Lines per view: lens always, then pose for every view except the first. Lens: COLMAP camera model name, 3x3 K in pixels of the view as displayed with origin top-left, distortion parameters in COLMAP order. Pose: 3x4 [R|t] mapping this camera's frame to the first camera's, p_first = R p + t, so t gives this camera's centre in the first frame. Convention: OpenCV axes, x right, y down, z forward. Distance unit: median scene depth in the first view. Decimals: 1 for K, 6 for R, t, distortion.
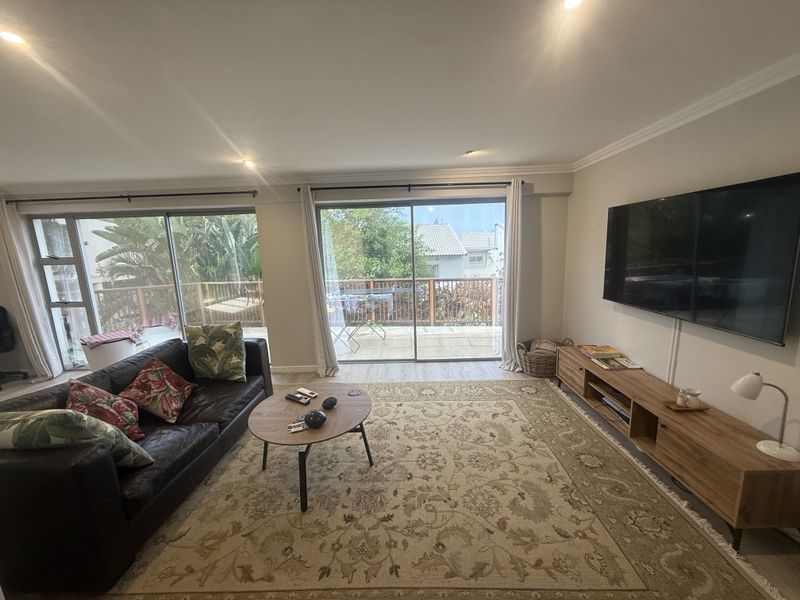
lens RADIAL K [[319.6, 0, 397.0], [0, 319.6, 298.1], [0, 0, 1]] dist [-0.002268, 0.000805]
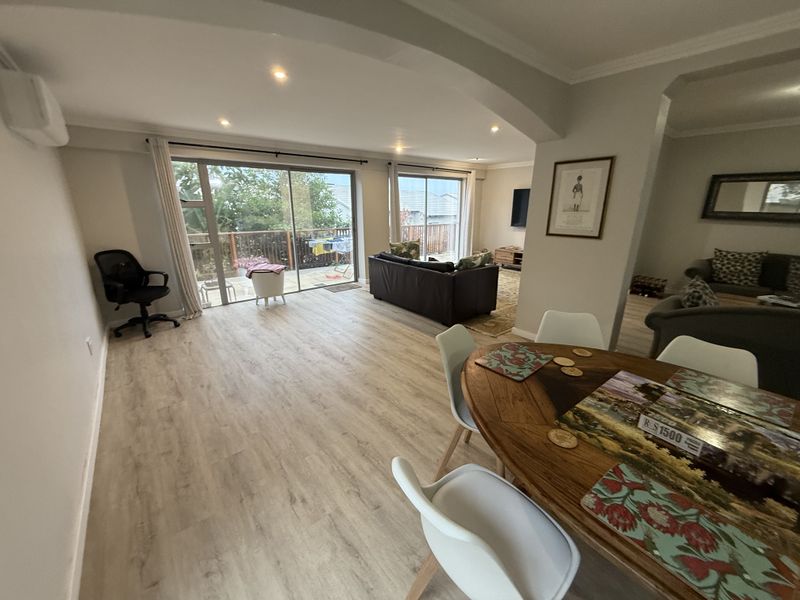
lens RADIAL K [[319.6, 0, 396.7], [0, 319.6, 300.0], [0, 0, 1]] dist [-0.002268, 0.000805]
pose [[0.759990, -0.155484, 0.631063, -1.391378], [0.078800, 0.985843, 0.147998, 0.105137], [-0.645140, -0.062749, 0.761483, -0.298276]]
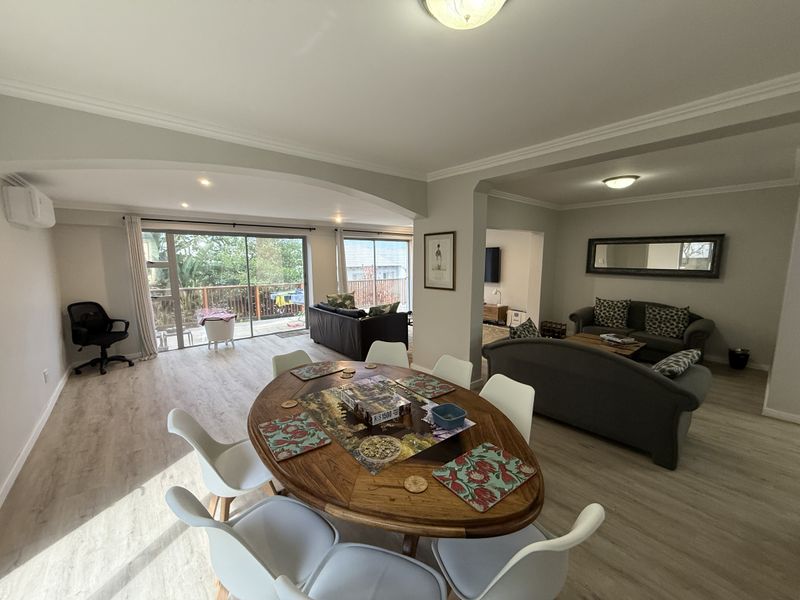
lens RADIAL K [[319.6, 0, 397.2], [0, 319.6, 299.2], [0, 0, 1]] dist [-0.002268, 0.000805]
pose [[0.753618, -0.055083, 0.655001, -1.306323], [0.086126, 0.996166, -0.015319, 0.142051], [-0.651646, 0.067958, 0.755473, -0.677978]]
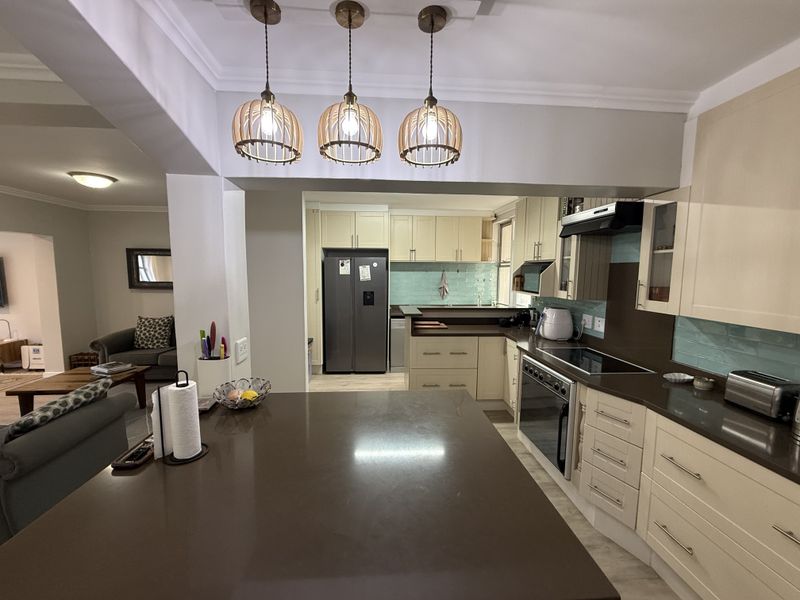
lens RADIAL K [[319.6, 0, 399.6], [0, 319.6, 302.1], [0, 0, 1]] dist [-0.002268, 0.000805]
pose [[-0.096315, -0.070428, 0.992856, -0.984080], [0.160572, 0.983329, 0.085329, 0.196103], [-0.982314, 0.167643, -0.083401, -1.110911]]
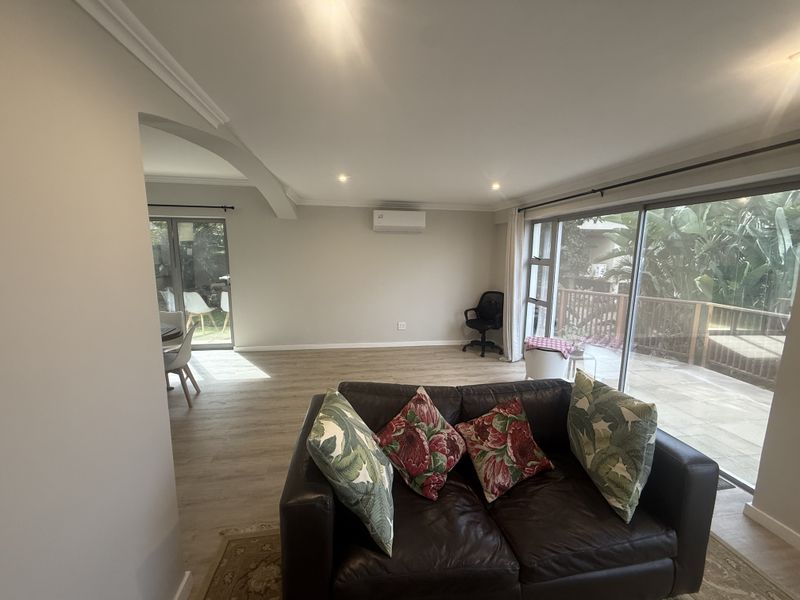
lens RADIAL K [[319.6, 0, 397.9], [0, 319.6, 298.8], [0, 0, 1]] dist [-0.002268, 0.000805]
pose [[0.174772, 0.173681, -0.969170, -0.082844], [-0.181433, 0.973145, 0.141675, -0.065244], [0.967748, 0.151078, 0.201589, 0.369560]]
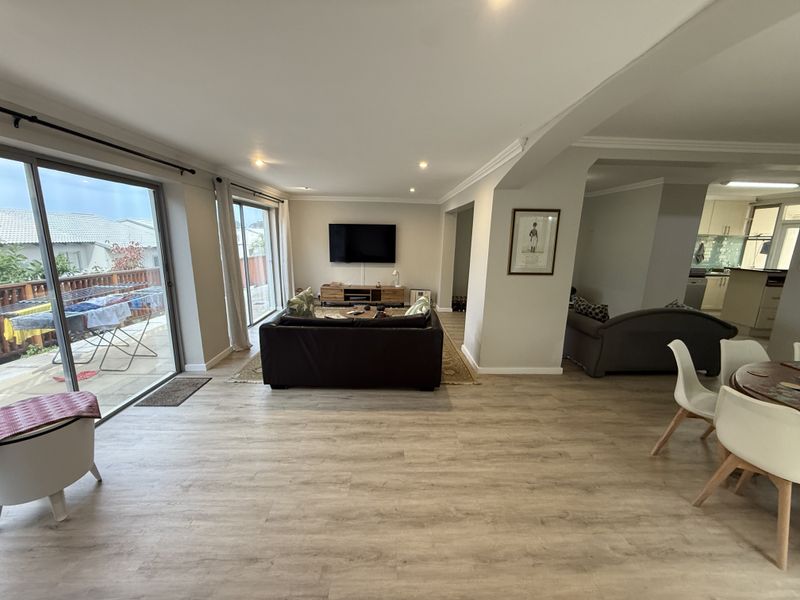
lens RADIAL K [[319.6, 0, 397.2], [0, 319.6, 299.7], [0, 0, 1]] dist [-0.002268, 0.000805]
pose [[-0.043255, -0.163796, 0.985545, -1.420453], [0.143646, 0.975199, 0.168381, -0.043909], [-0.988683, 0.148853, -0.018654, 0.487401]]
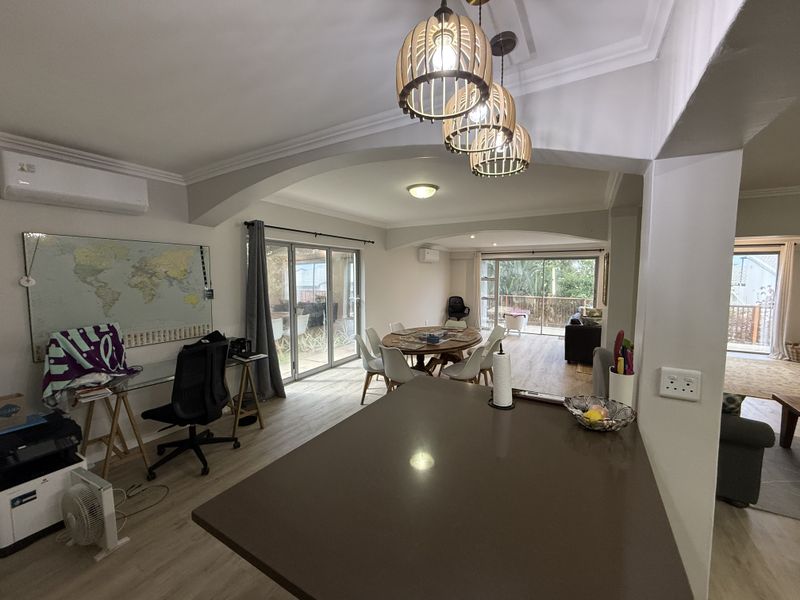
lens RADIAL K [[319.6, 0, 397.2], [0, 319.6, 300.2], [0, 0, 1]] dist [-0.002268, 0.000805]
pose [[0.871015, 0.071698, -0.485997, -0.570813], [-0.112215, 0.992175, -0.054739, 0.249134], [0.478269, 0.102215, 0.872245, -1.382480]]
